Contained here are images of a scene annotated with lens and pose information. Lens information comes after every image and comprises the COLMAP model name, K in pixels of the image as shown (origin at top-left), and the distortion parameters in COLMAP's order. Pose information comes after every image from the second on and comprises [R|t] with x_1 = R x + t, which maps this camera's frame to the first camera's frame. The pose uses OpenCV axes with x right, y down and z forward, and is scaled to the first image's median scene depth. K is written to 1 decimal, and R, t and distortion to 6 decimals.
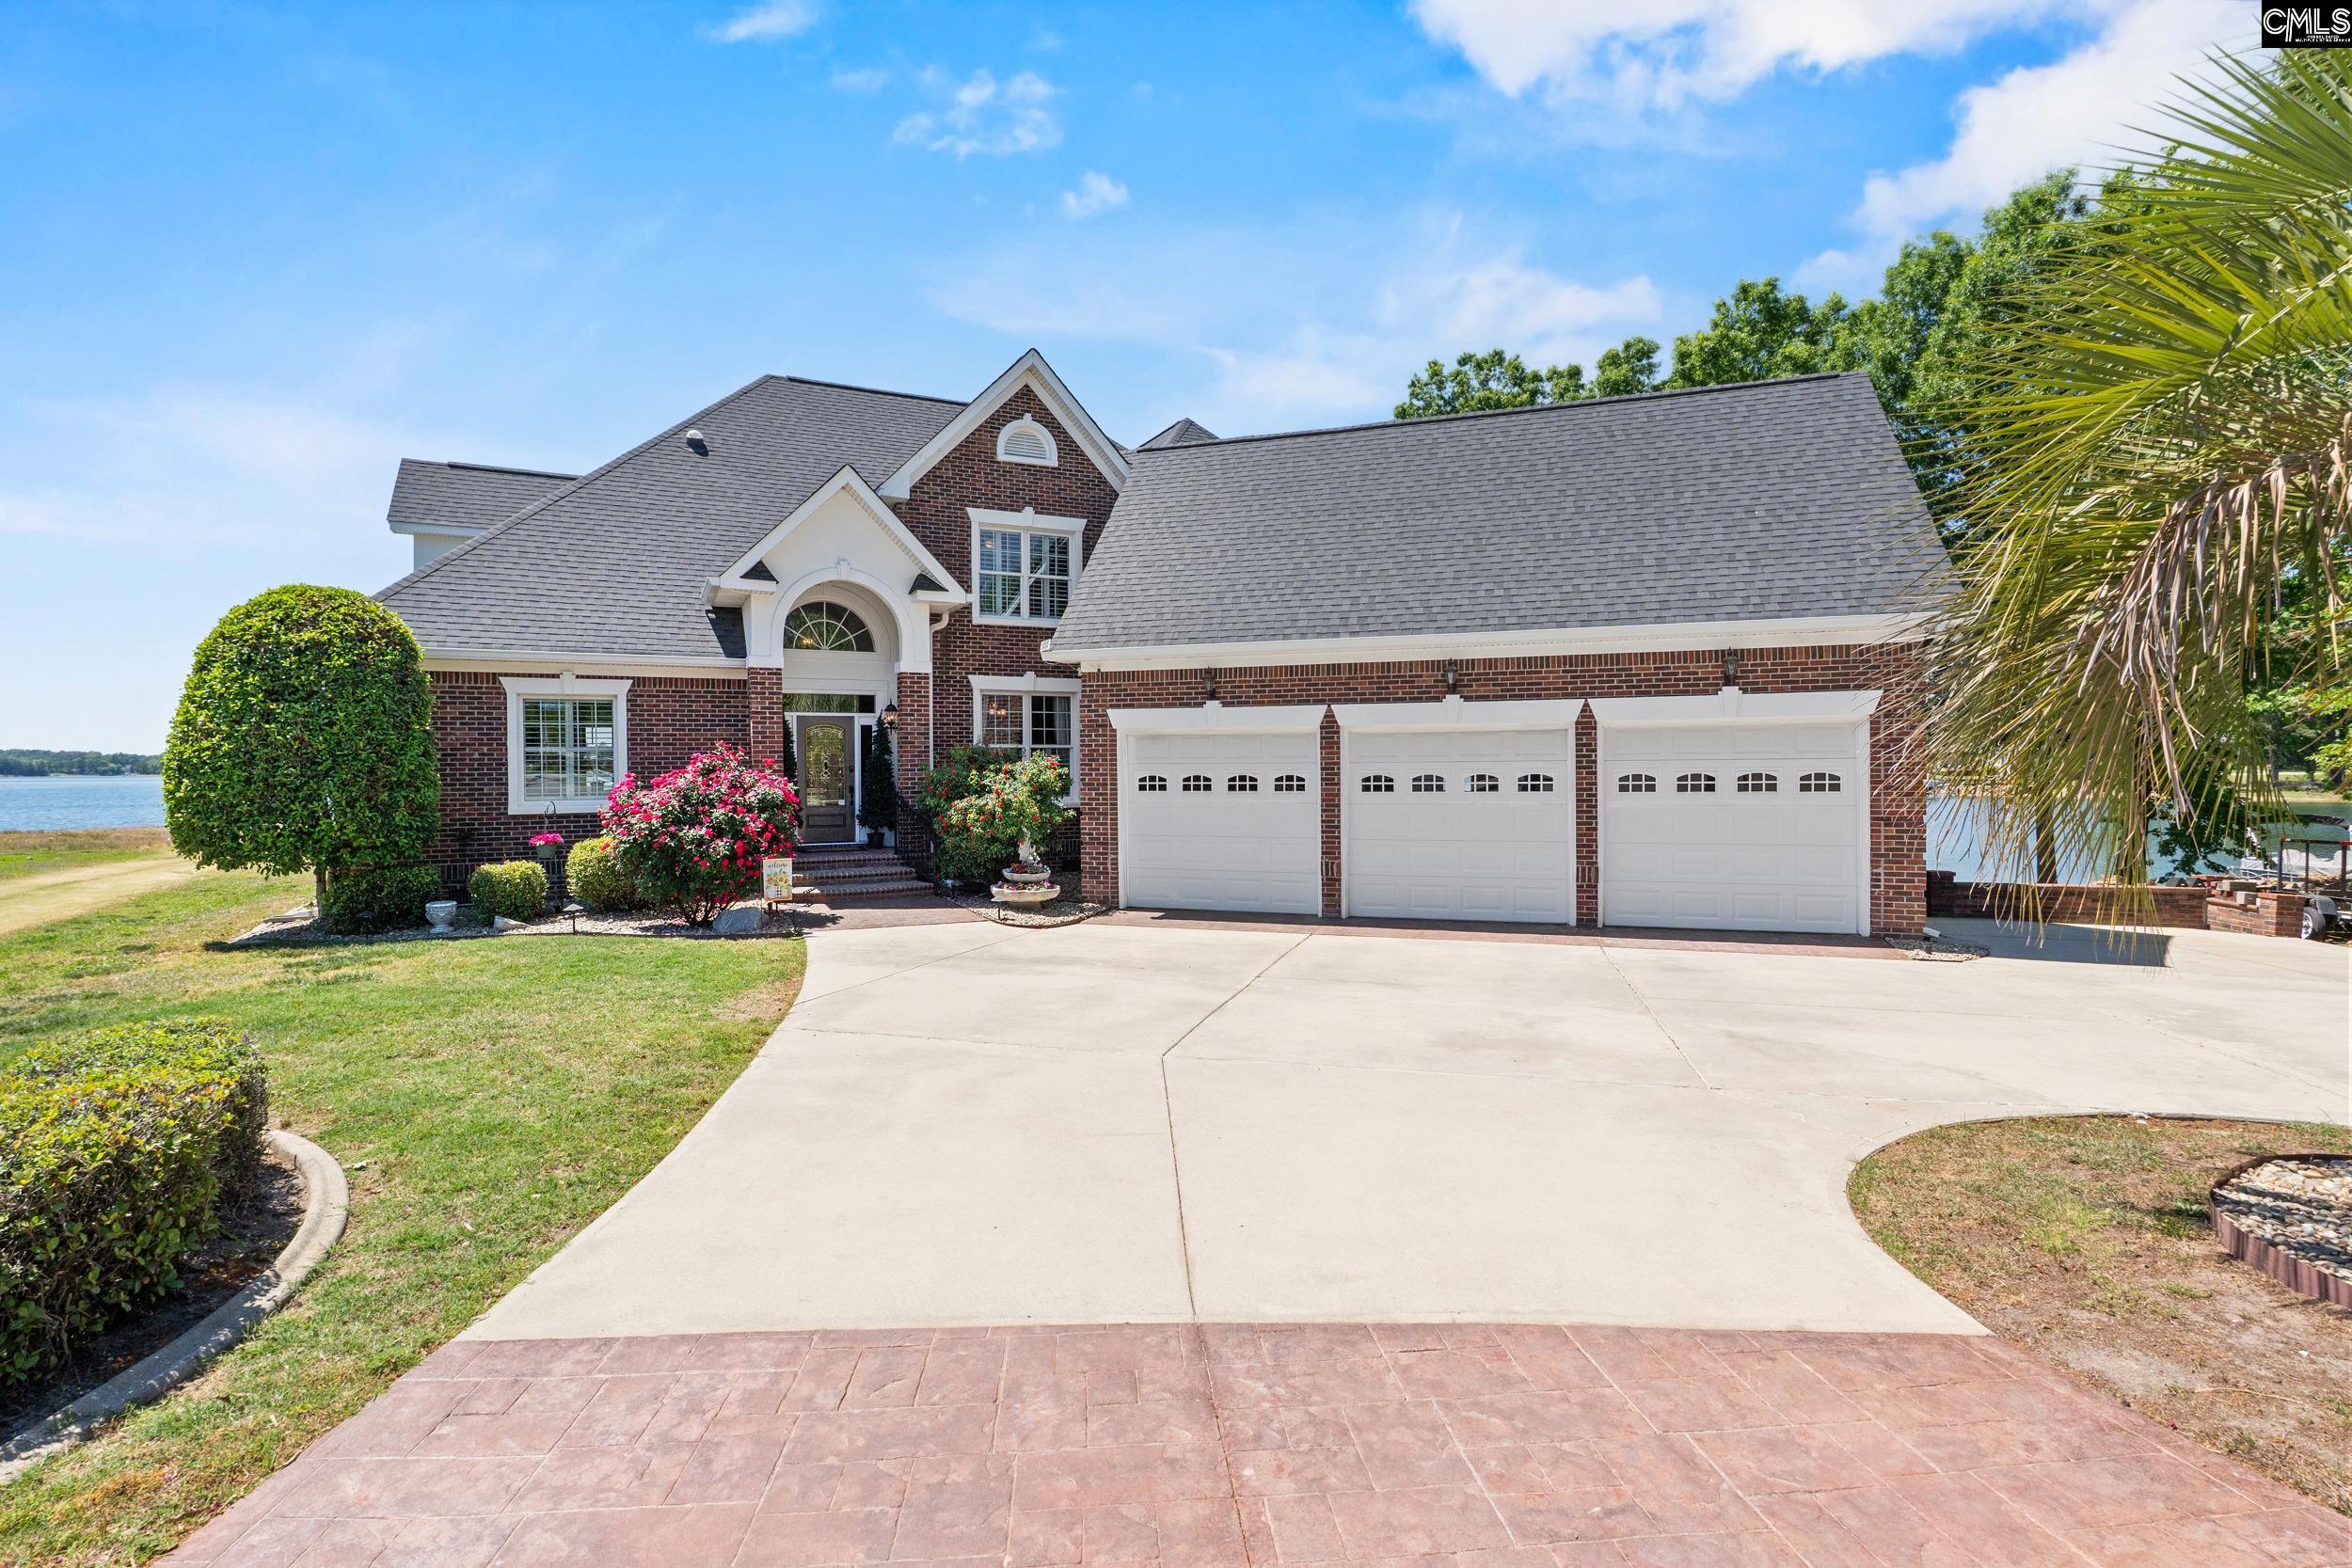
lens RADIAL K [[1068.3, 0, 1167.9], [0, 1068.3, 777.7], [0, 0, 1]] dist [-0.003292, 0.000019]
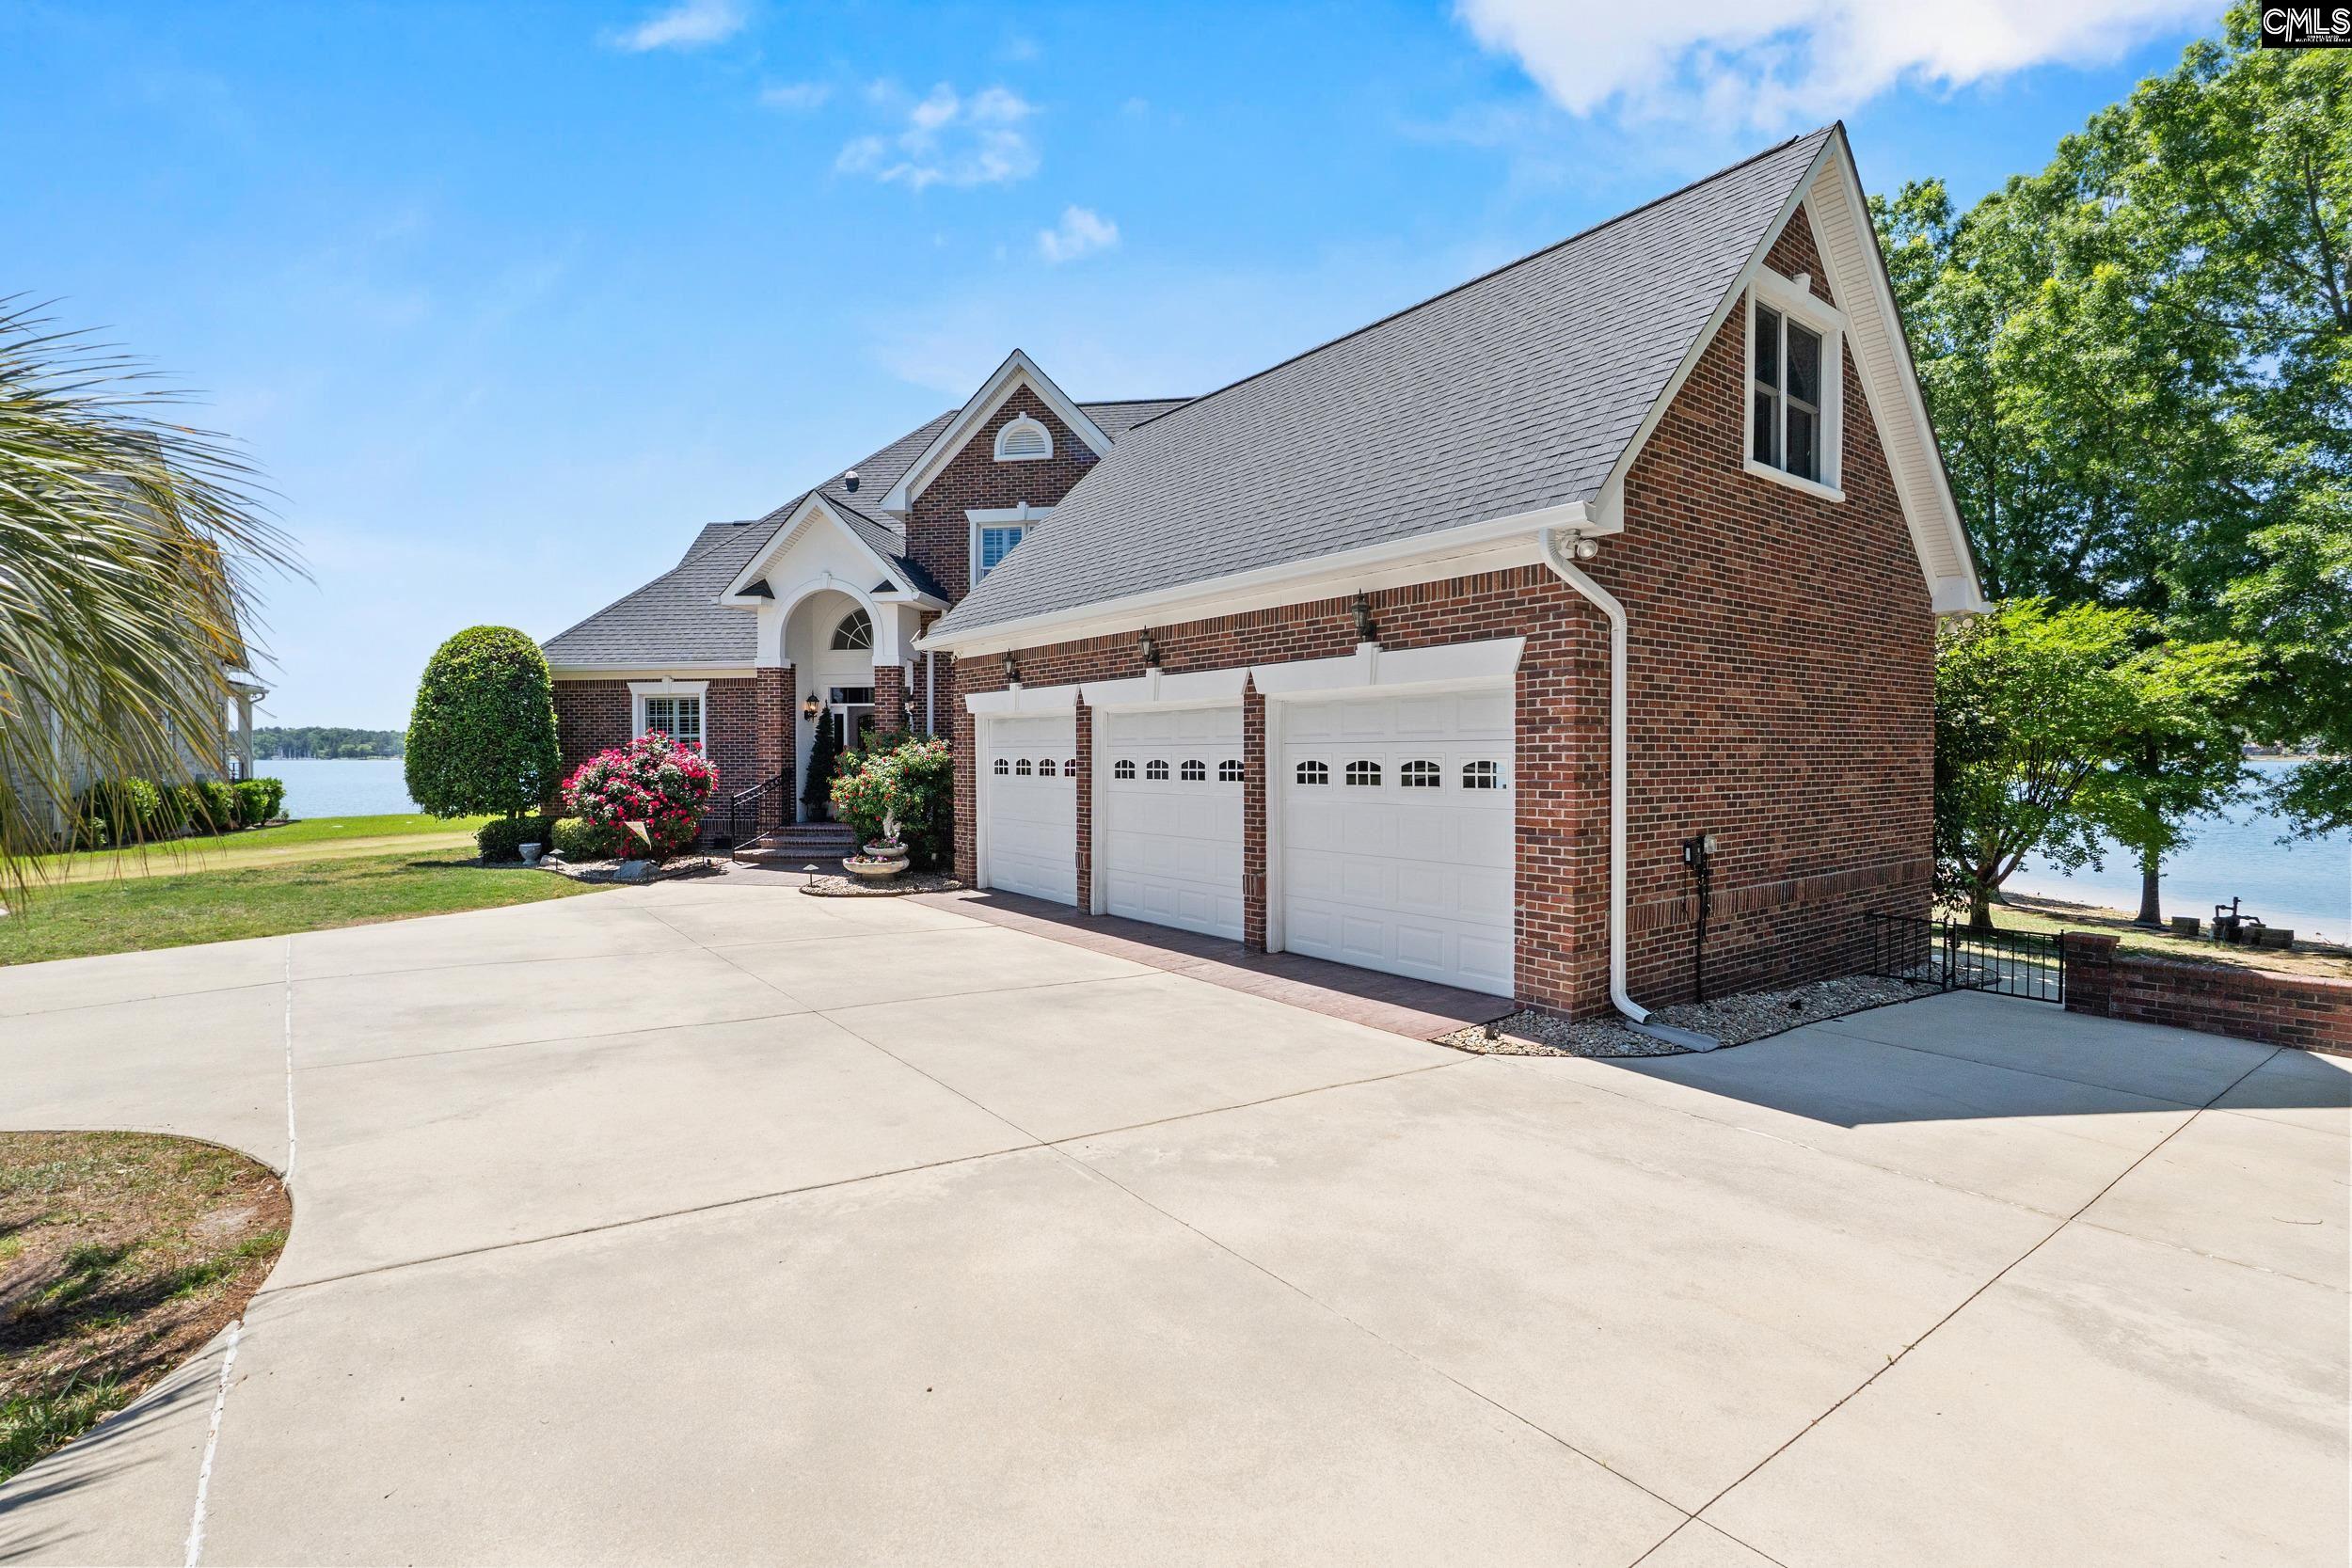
lens RADIAL K [[1076.6, 0, 1172.2], [0, 1076.6, 774.7], [0, 0, 1]] dist [-0.009675, 0.002087]
pose [[0.821853, 0.016346, -0.569465, 0.702867], [-0.012349, 0.999865, 0.010877, -0.000631], [0.569566, -0.001907, 0.821944, 0.262798]]
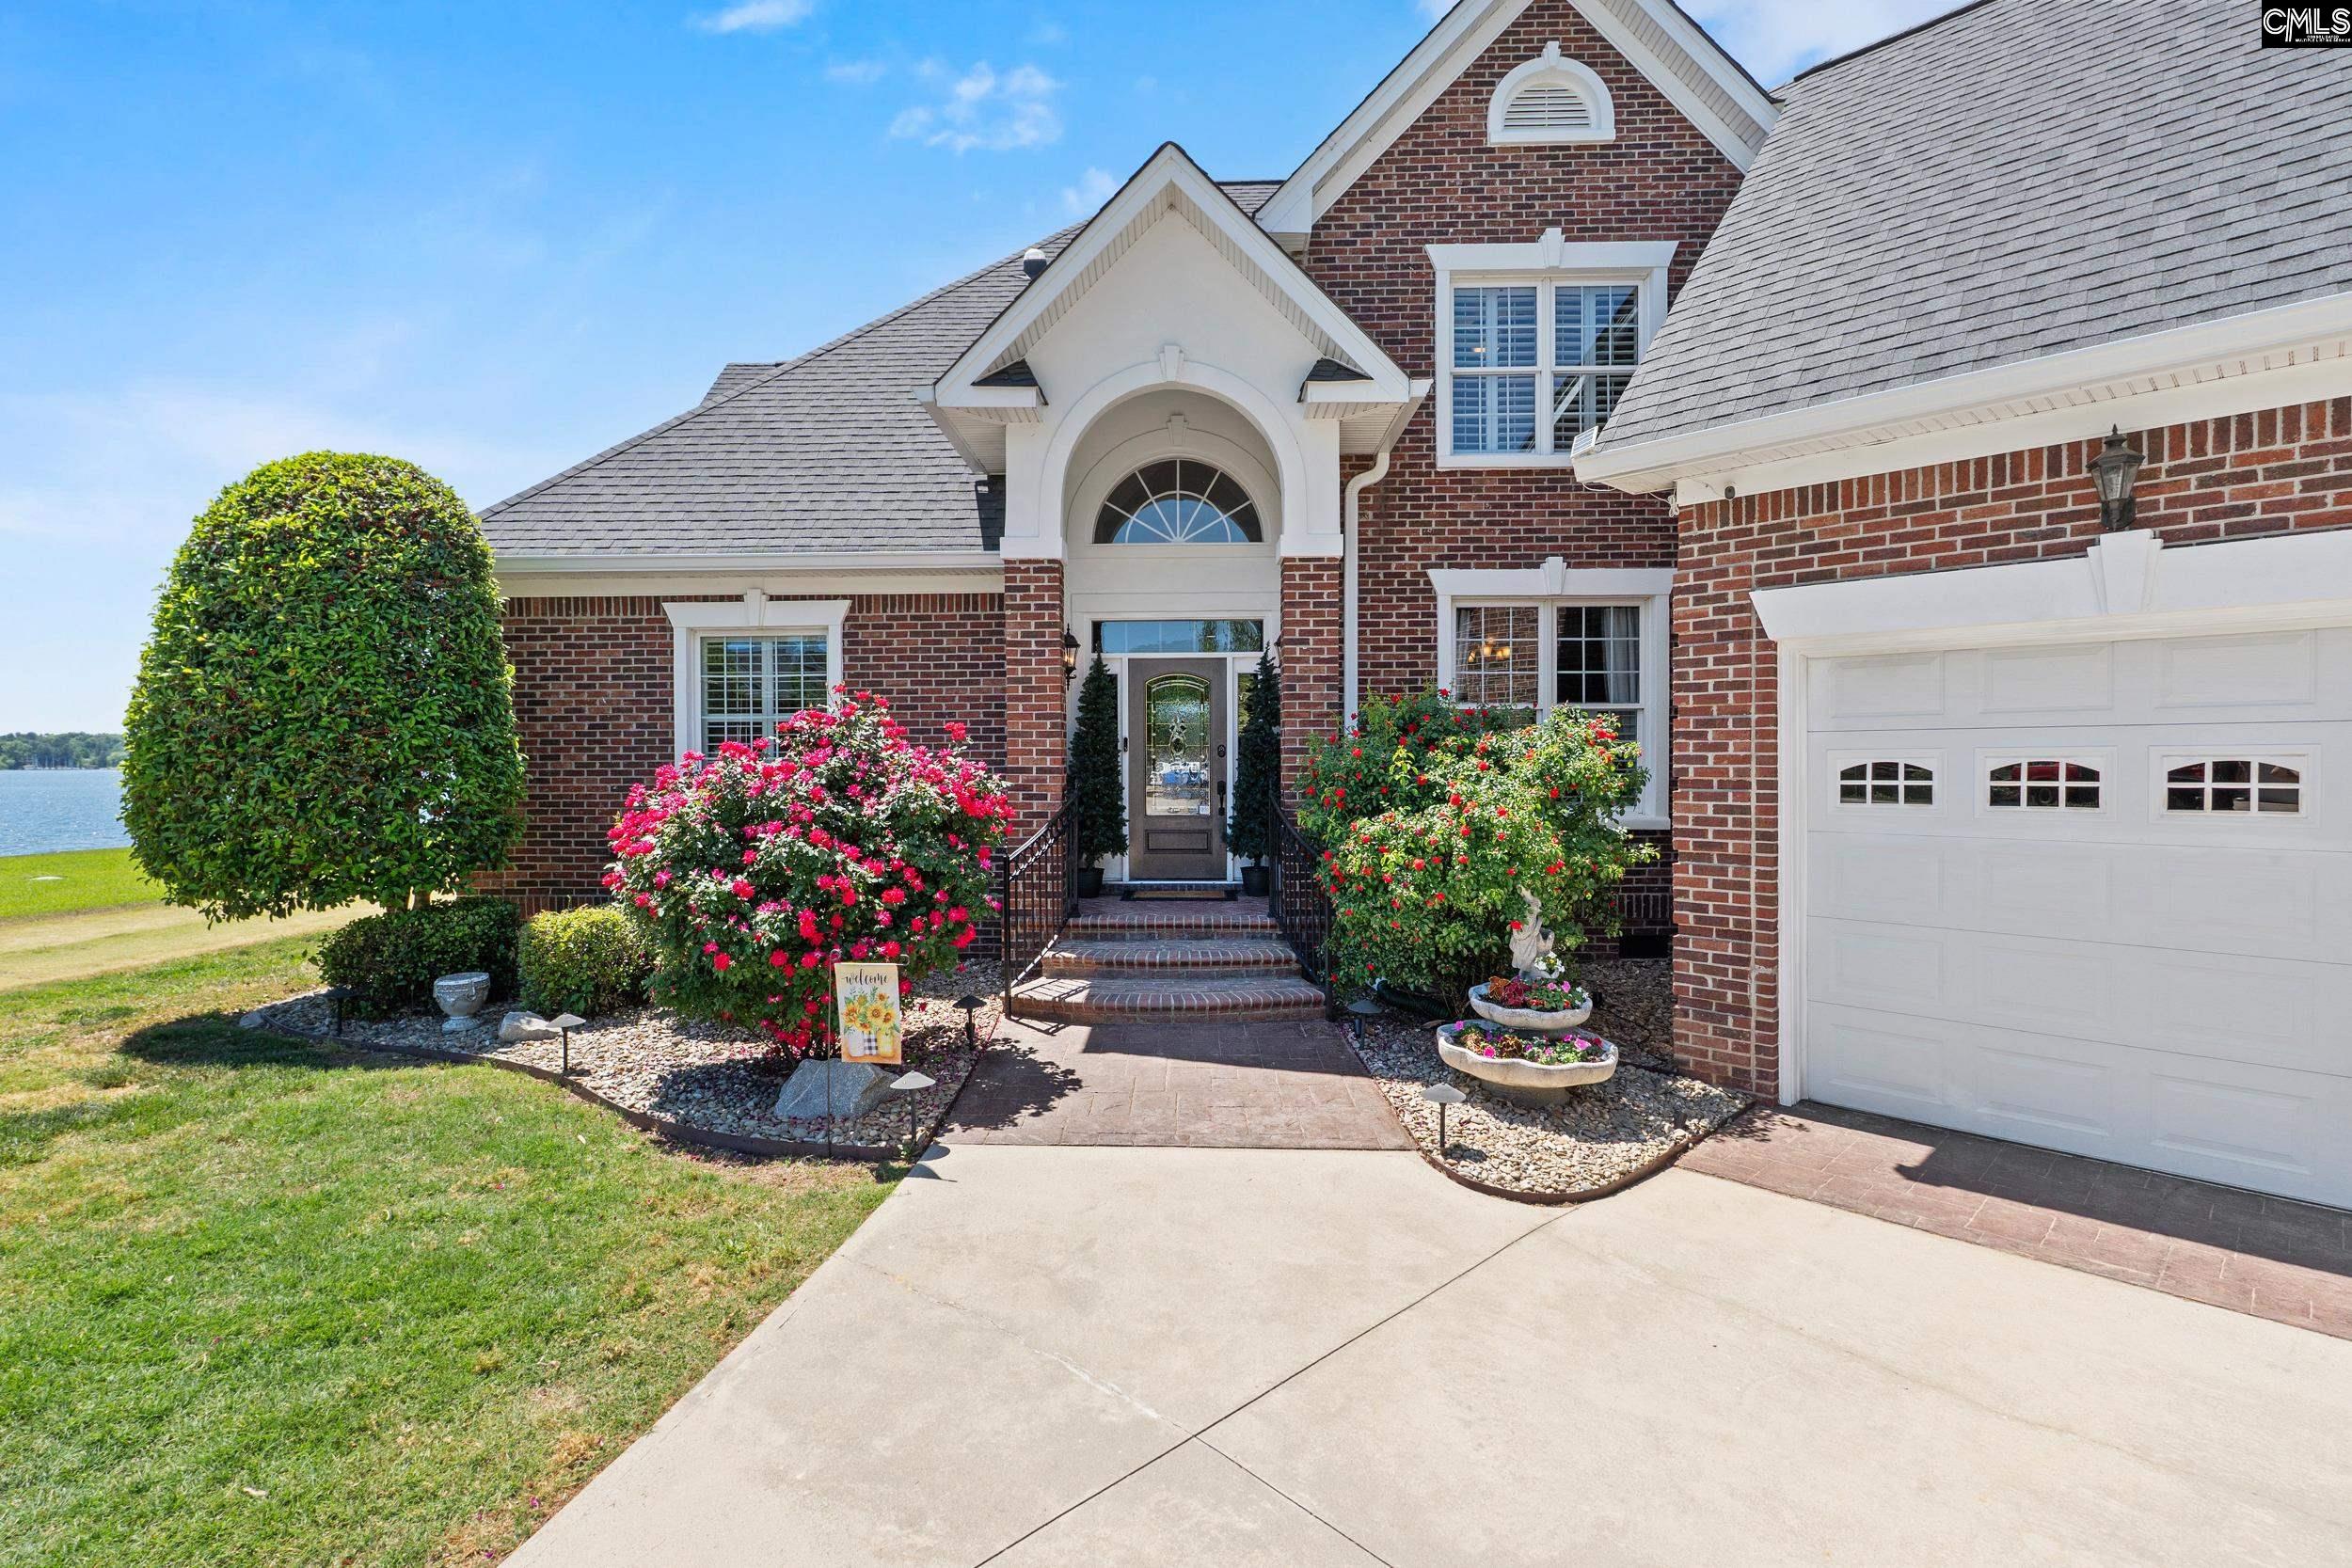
lens RADIAL K [[1076.6, 0, 1172.2], [0, 1076.6, 774.7], [0, 0, 1]] dist [-0.009675, 0.002087]
pose [[0.884551, 0.008674, -0.466362, -0.061100], [-0.006969, 0.999961, 0.005380, 0.001946], [0.466391, -0.001509, 0.884577, 0.560522]]
